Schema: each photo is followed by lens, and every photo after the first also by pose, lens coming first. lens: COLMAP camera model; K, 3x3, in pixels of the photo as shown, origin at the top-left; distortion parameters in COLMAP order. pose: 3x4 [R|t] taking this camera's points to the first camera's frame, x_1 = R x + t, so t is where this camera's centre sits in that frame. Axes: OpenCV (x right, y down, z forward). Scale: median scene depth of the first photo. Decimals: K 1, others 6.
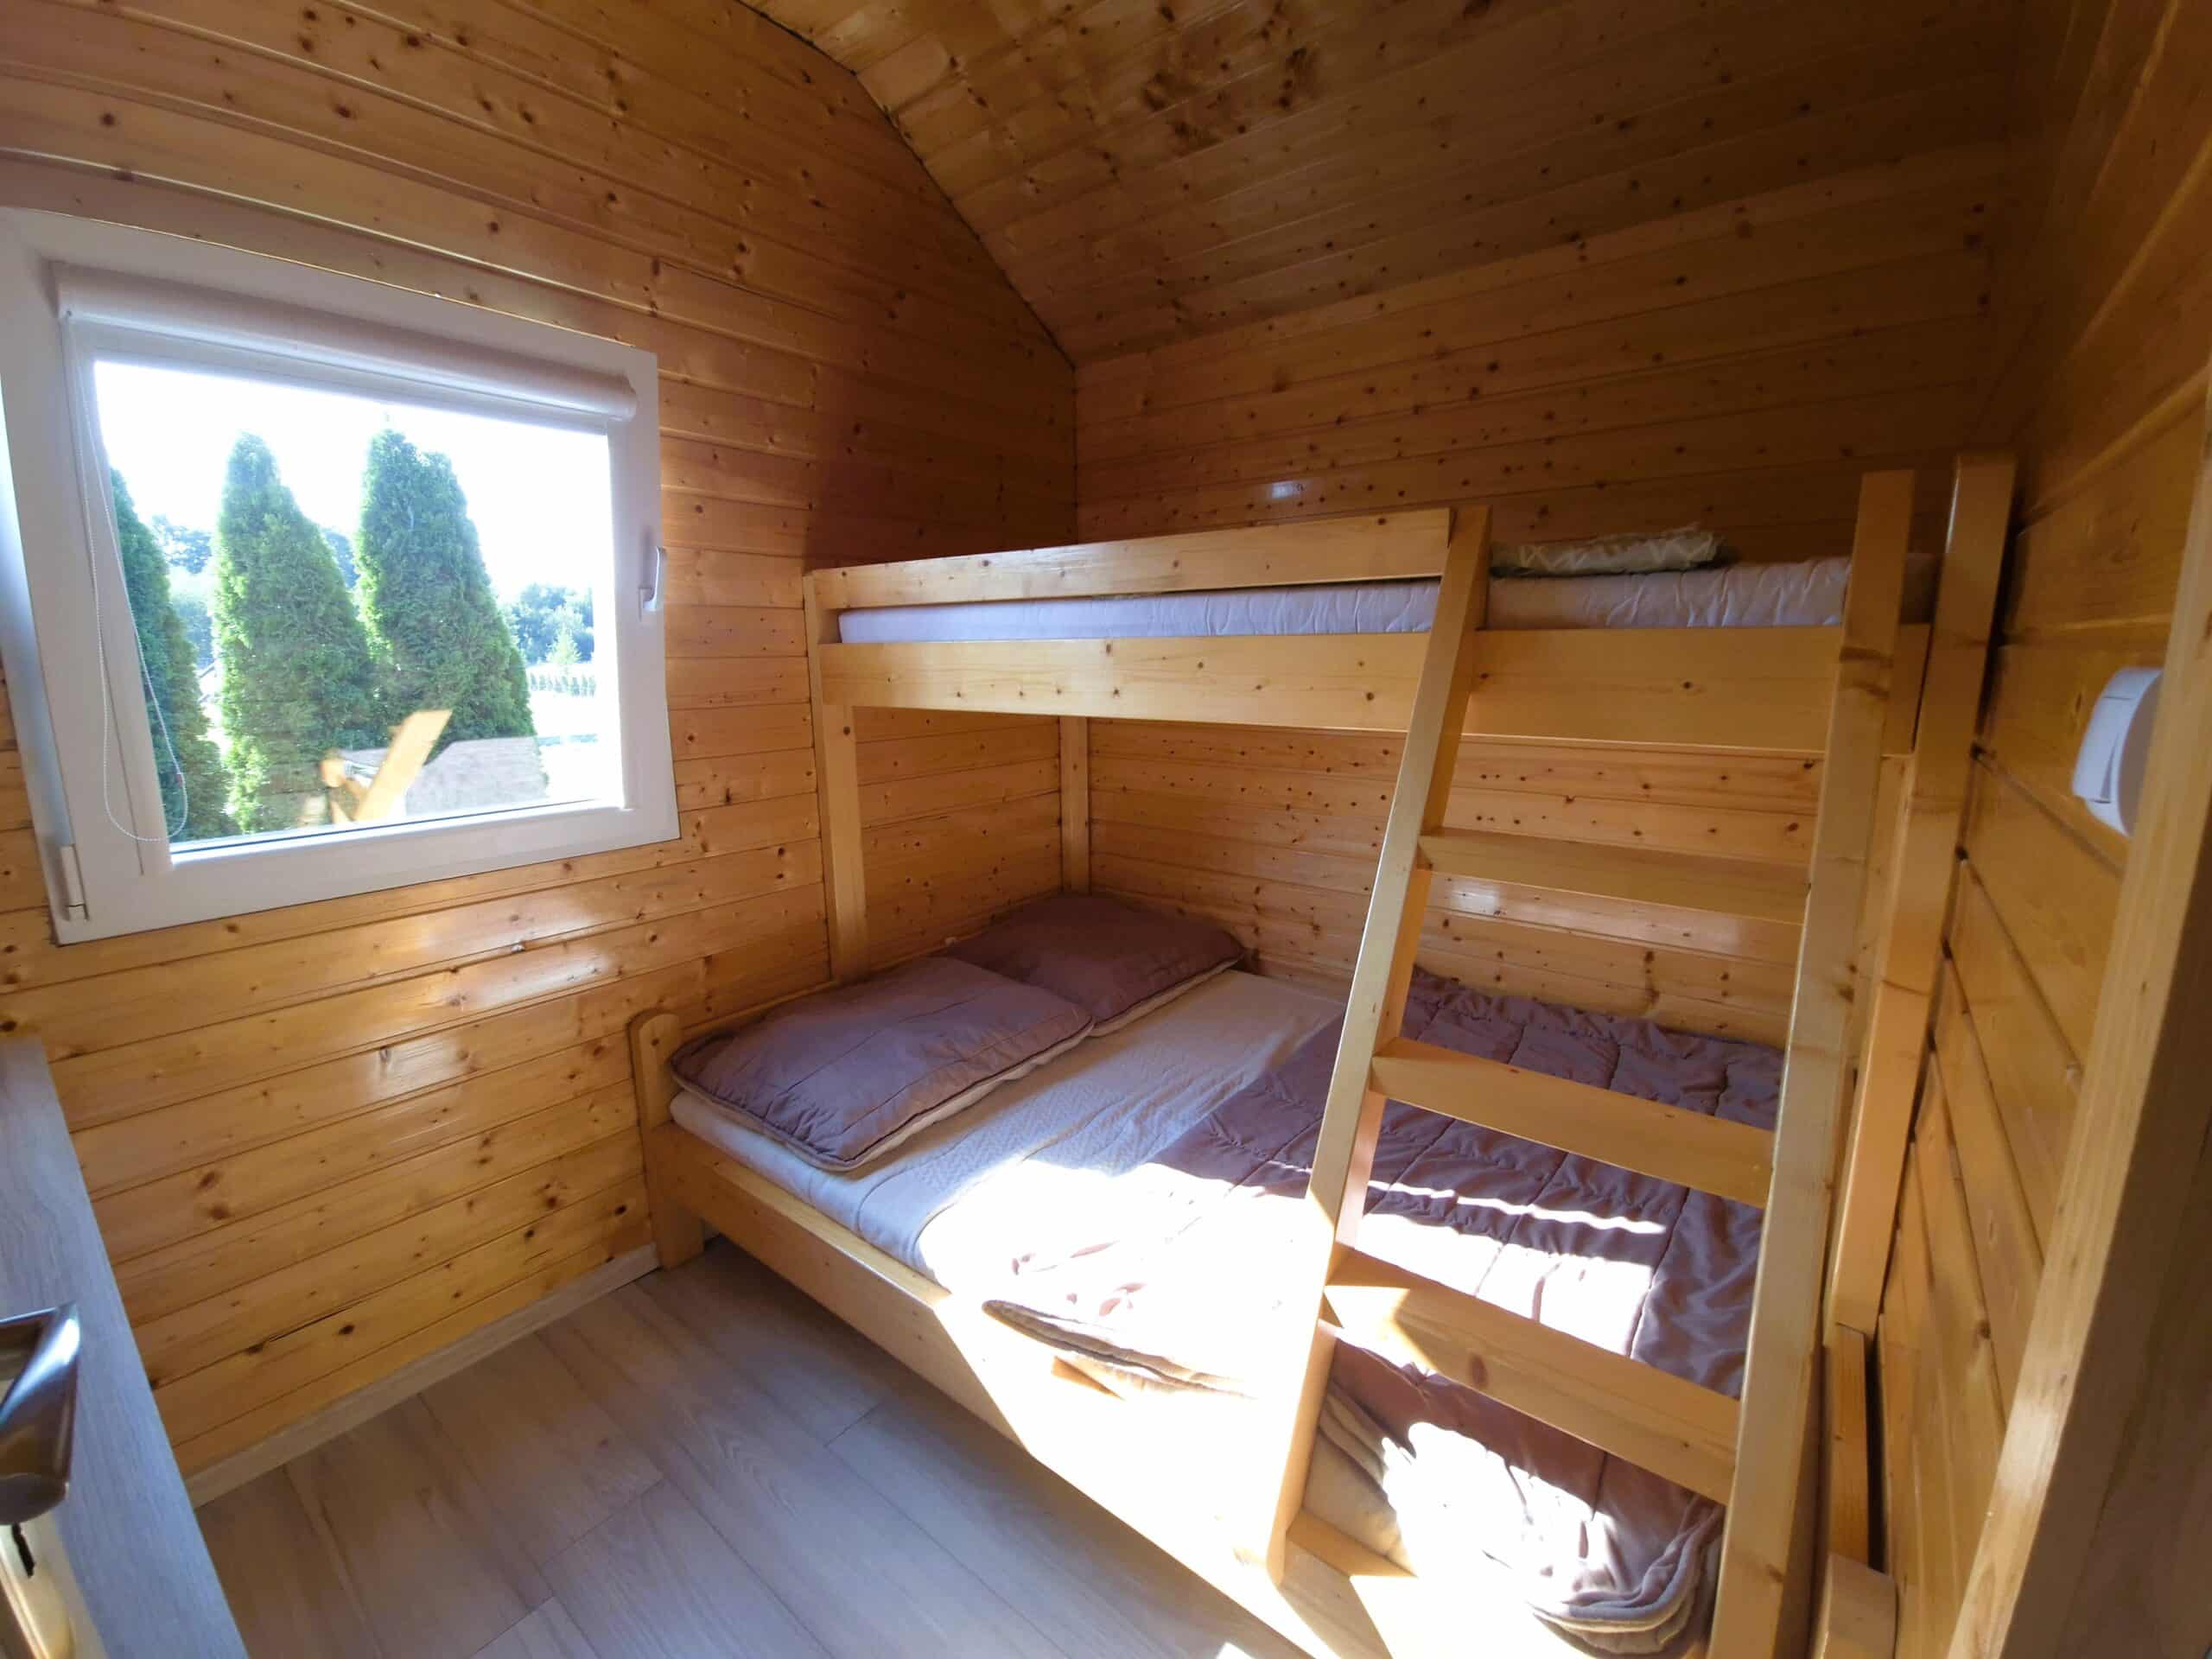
lens RADIAL K [[913.1, 0, 1113.4], [0, 913.1, 823.7], [0, 0, 1]] dist [-0.002936, 0.000632]
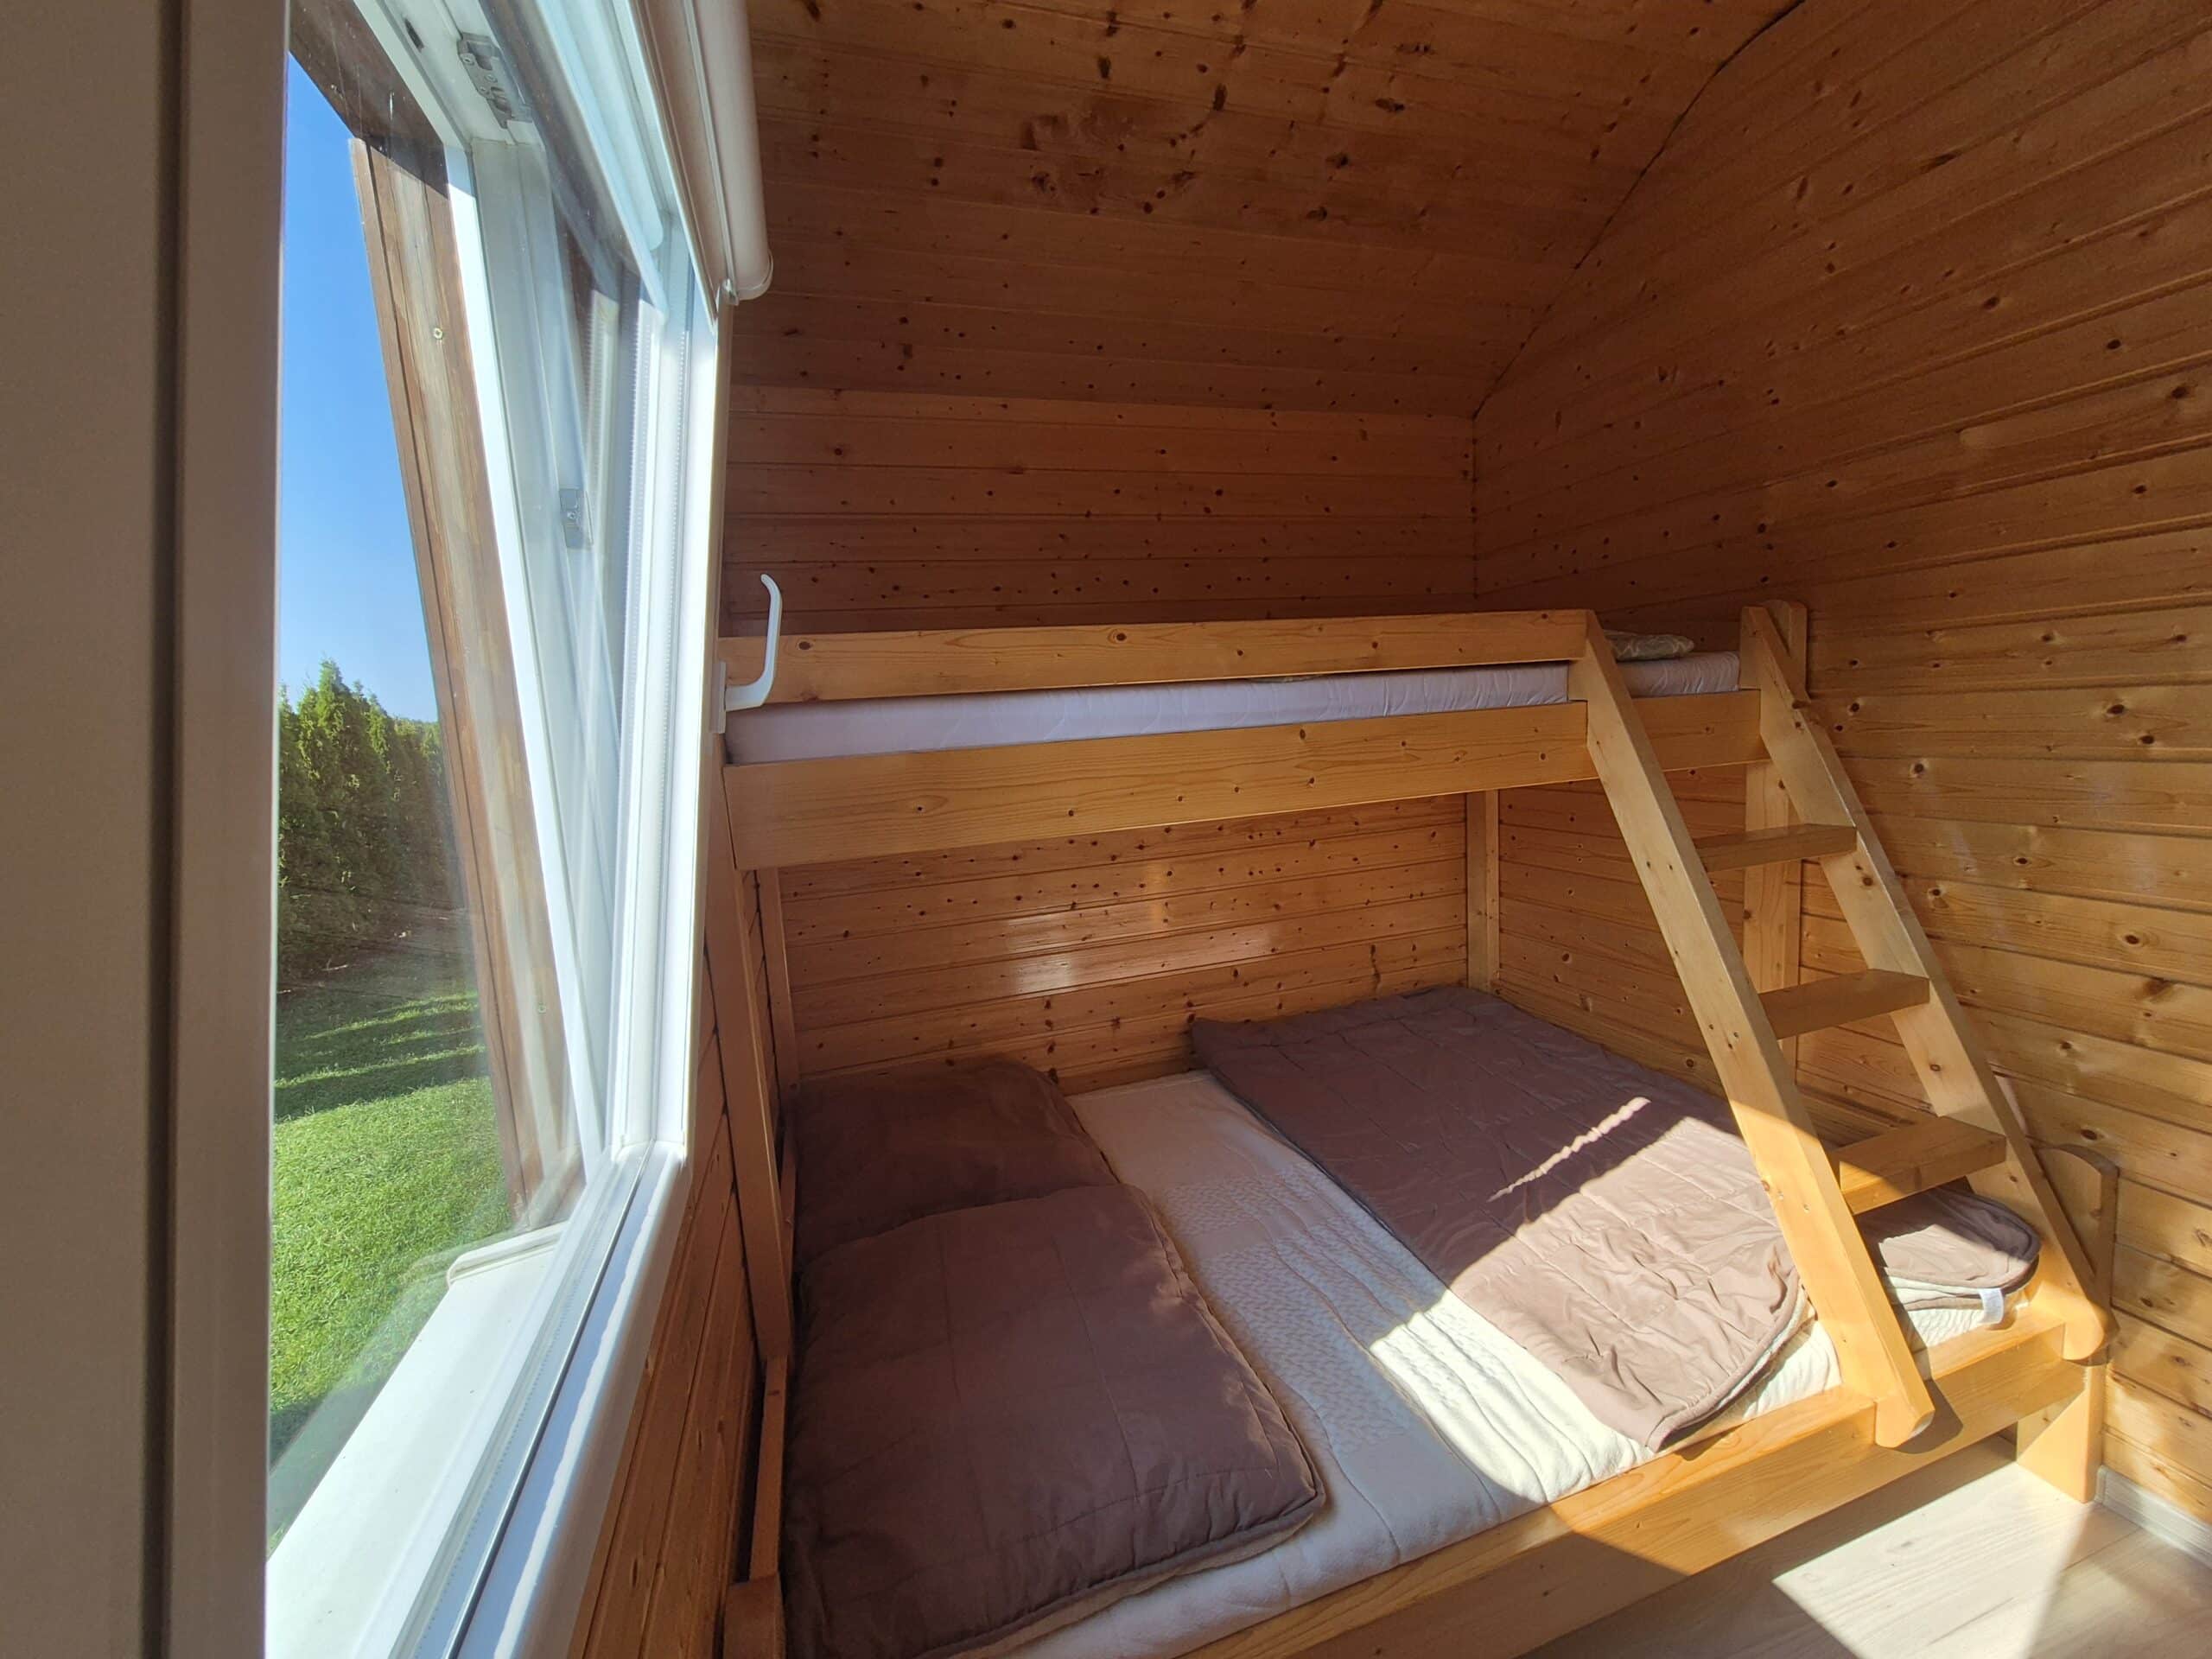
lens RADIAL K [[913.1, 0, 1108.4], [0, 913.1, 821.5], [0, 0, 1]] dist [-0.002936, 0.000632]
pose [[0.558160, -0.122666, 0.820616, -0.837497], [0.213830, 0.976871, 0.000582, -0.143758], [-0.801707, 0.175147, 0.571480, 0.631355]]
